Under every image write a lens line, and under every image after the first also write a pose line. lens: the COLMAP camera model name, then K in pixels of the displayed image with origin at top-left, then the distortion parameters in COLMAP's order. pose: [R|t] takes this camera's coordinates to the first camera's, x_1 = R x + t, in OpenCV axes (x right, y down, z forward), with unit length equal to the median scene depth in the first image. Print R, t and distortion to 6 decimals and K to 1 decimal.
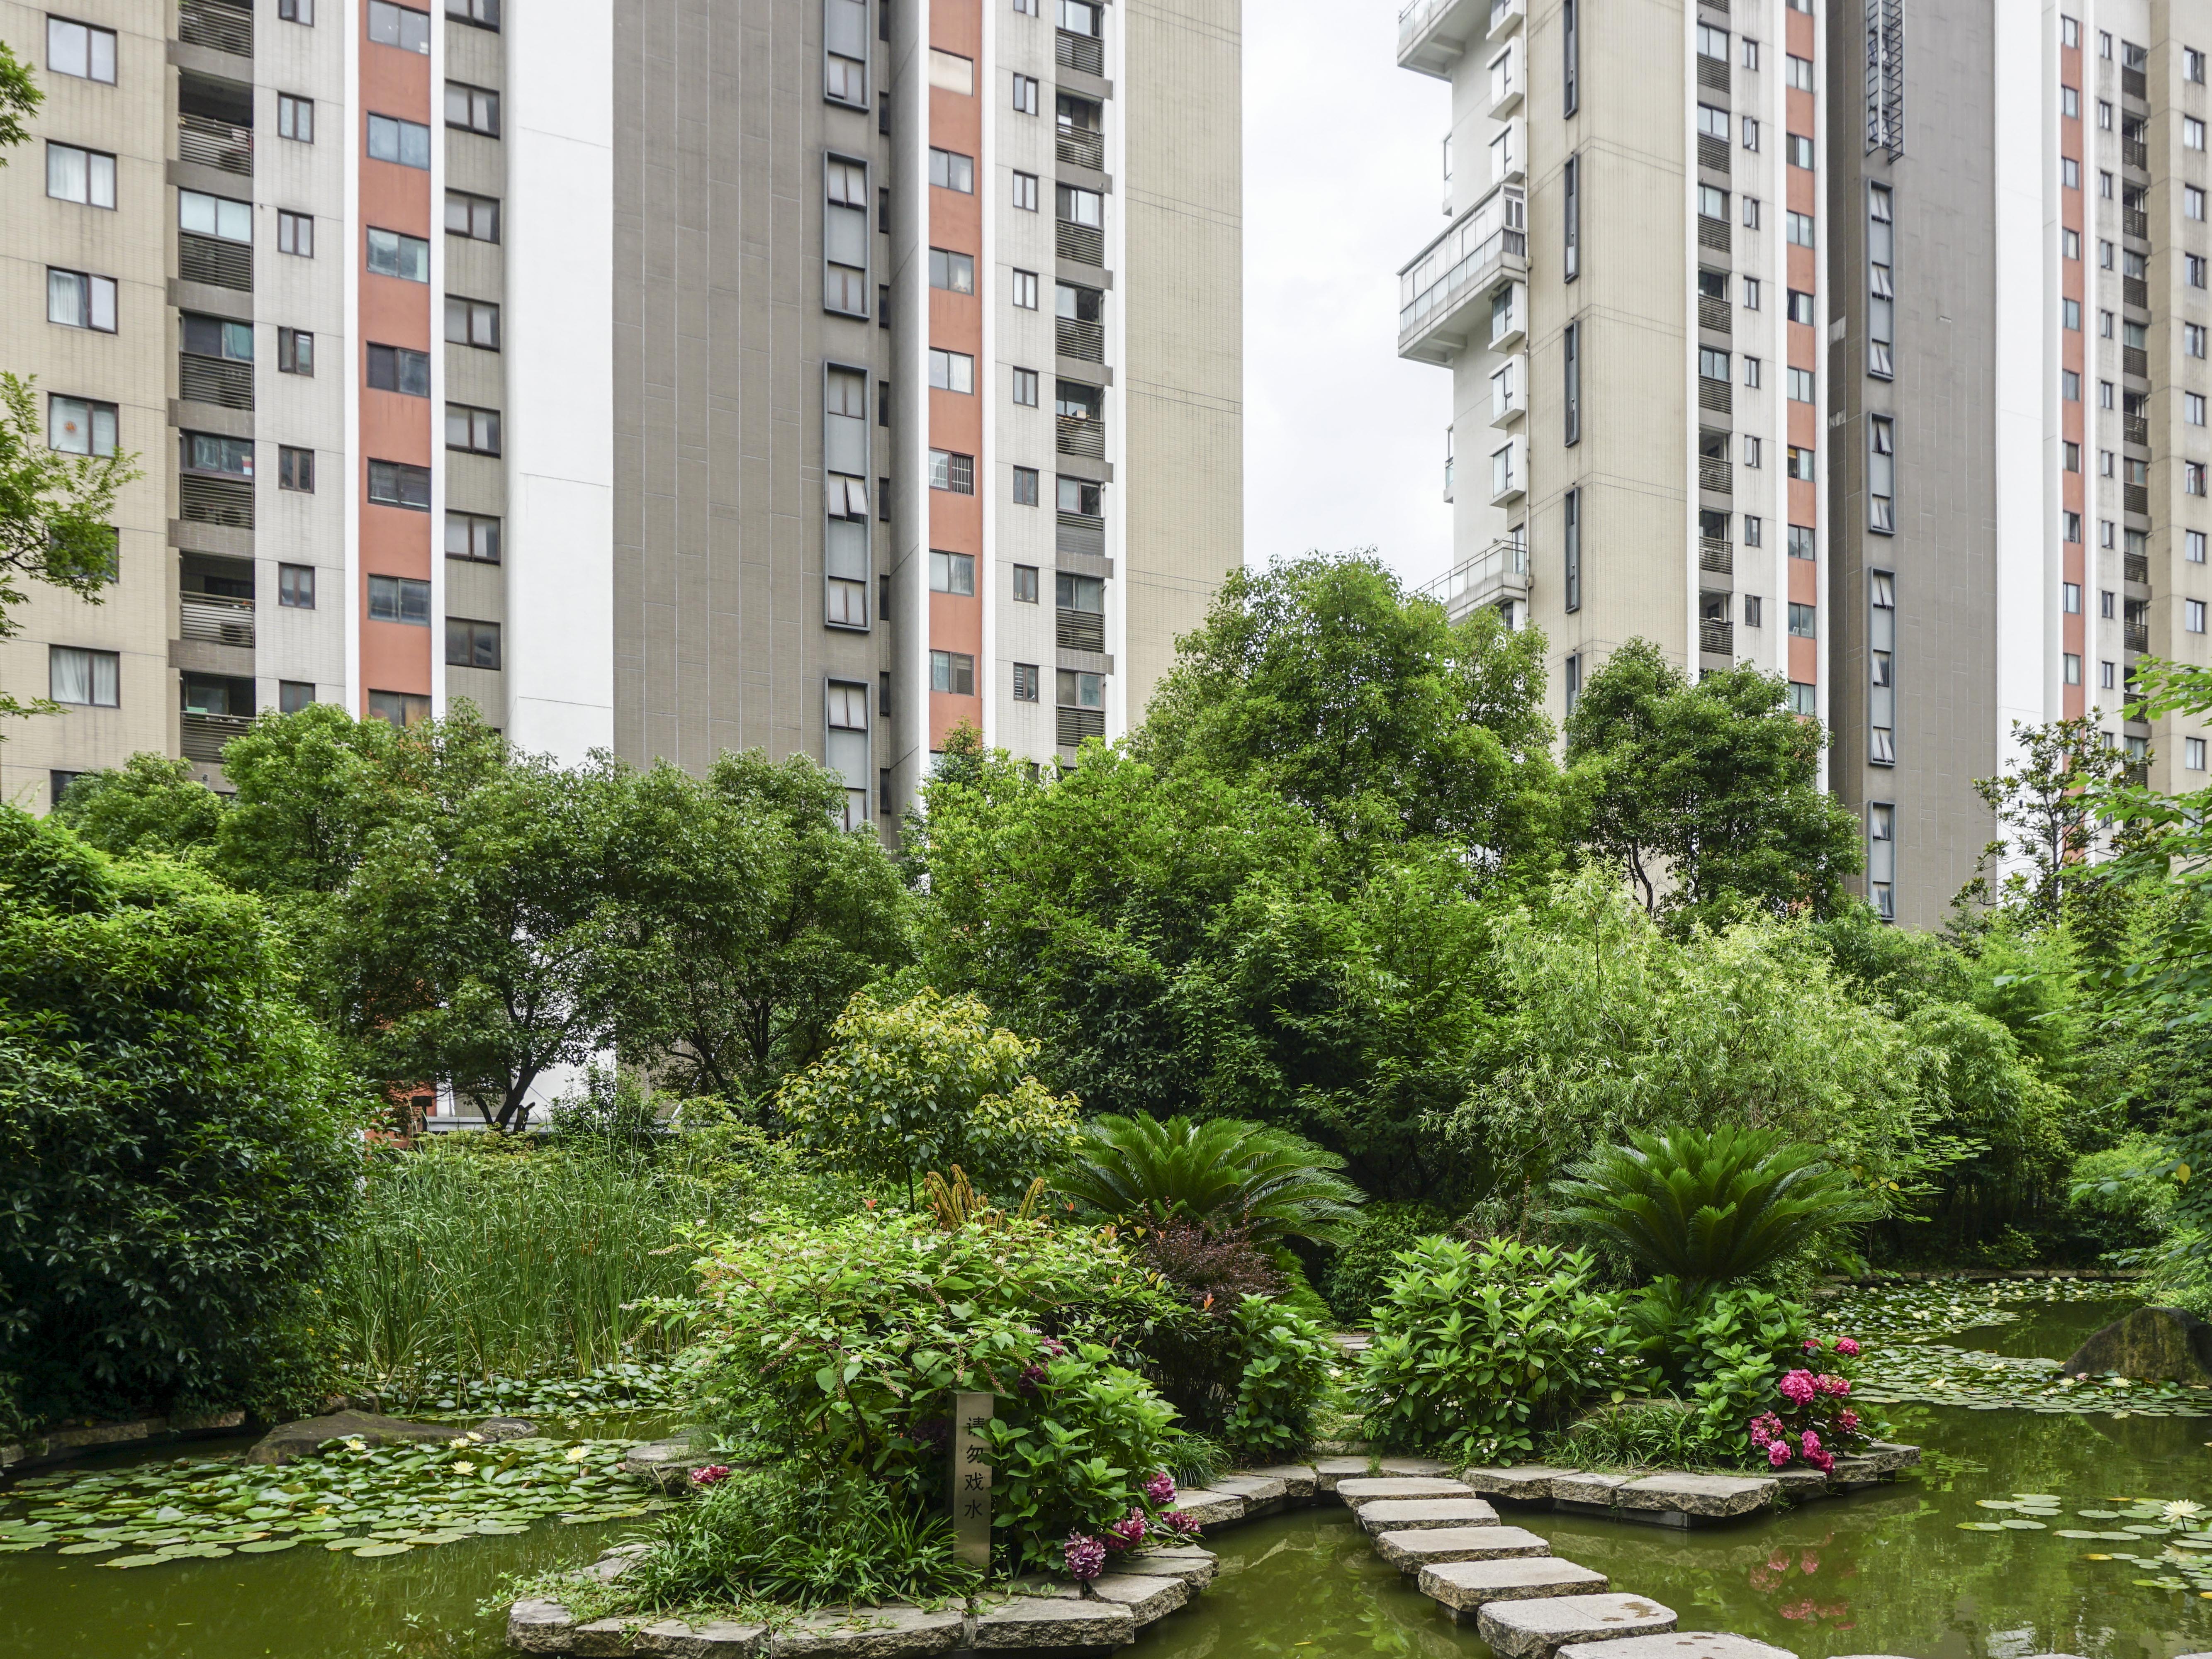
lens RADIAL K [[1534.4, 0, 1102.4], [0, 1534.4, 826.4], [0, 0, 1]] dist [0.006507, -0.006558]
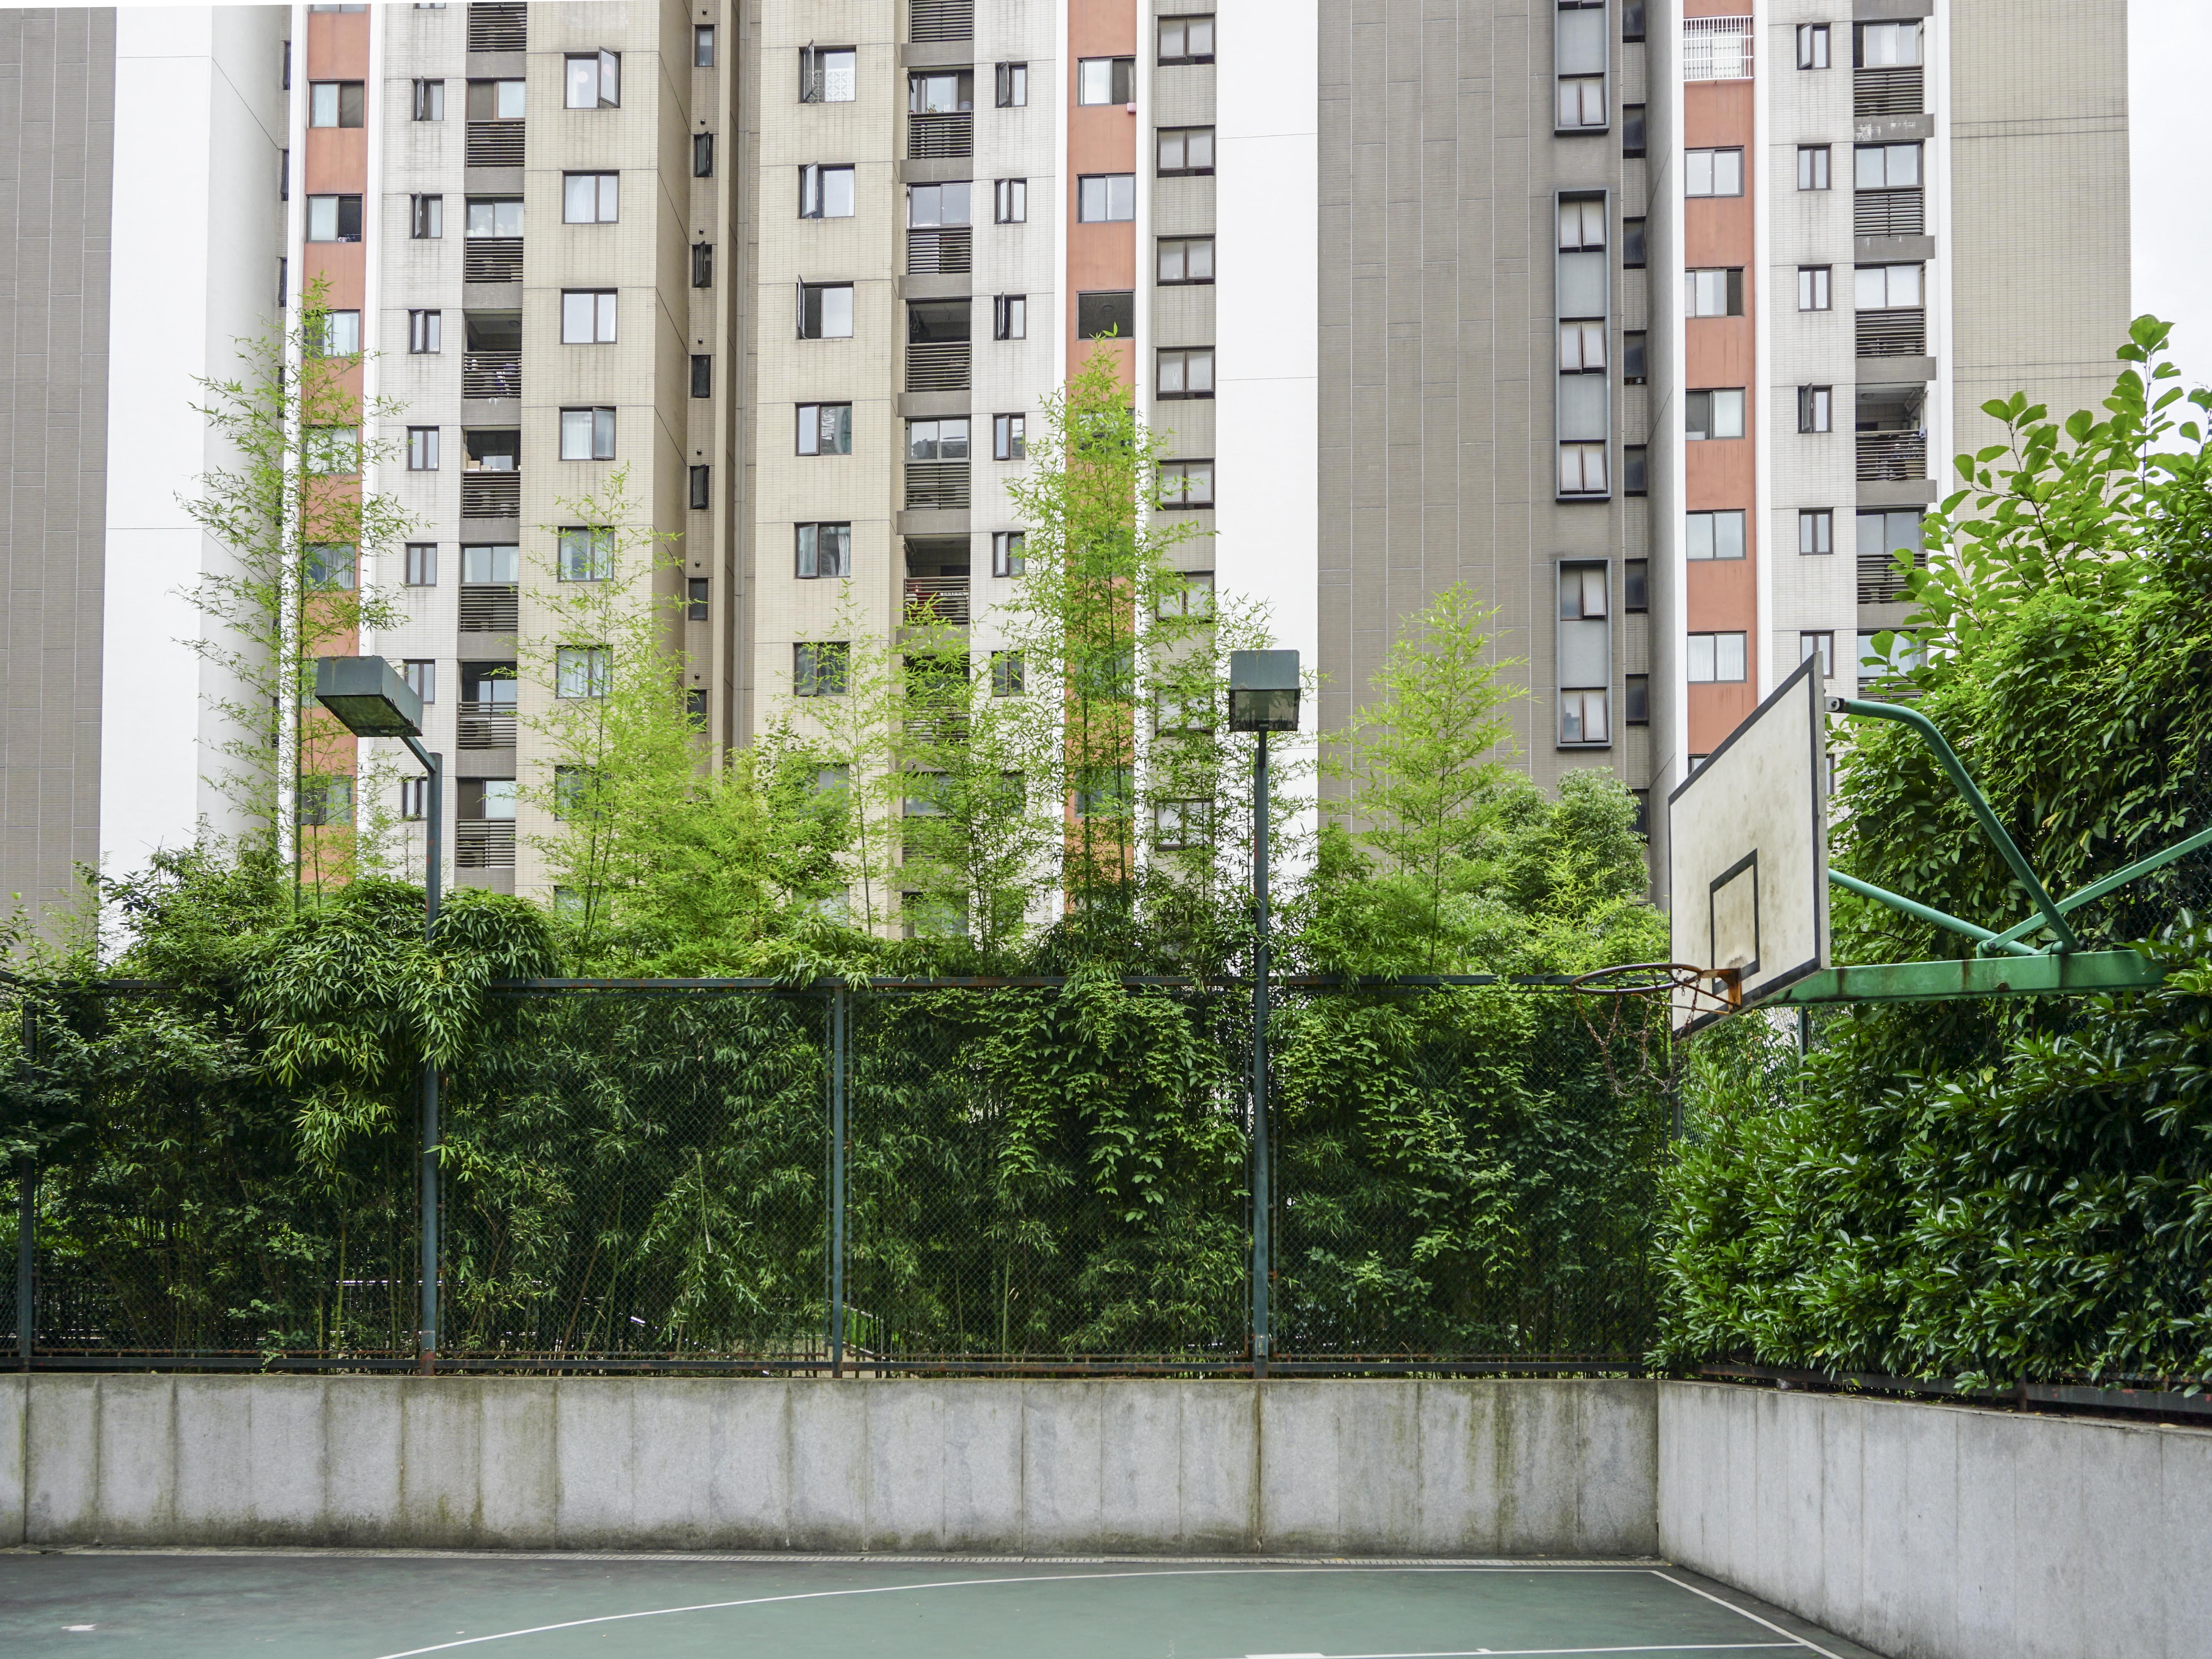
lens RADIAL K [[1797.0, 0, 1104.4], [0, 1797.0, 830.8], [0, 0, 1]] dist [0.091023, -0.008849]
pose [[0.910519, -0.027631, -0.412542, 0.000571], [-0.008050, 0.996391, -0.084503, 0.111329], [0.413388, 0.080262, 0.907011, -0.001048]]
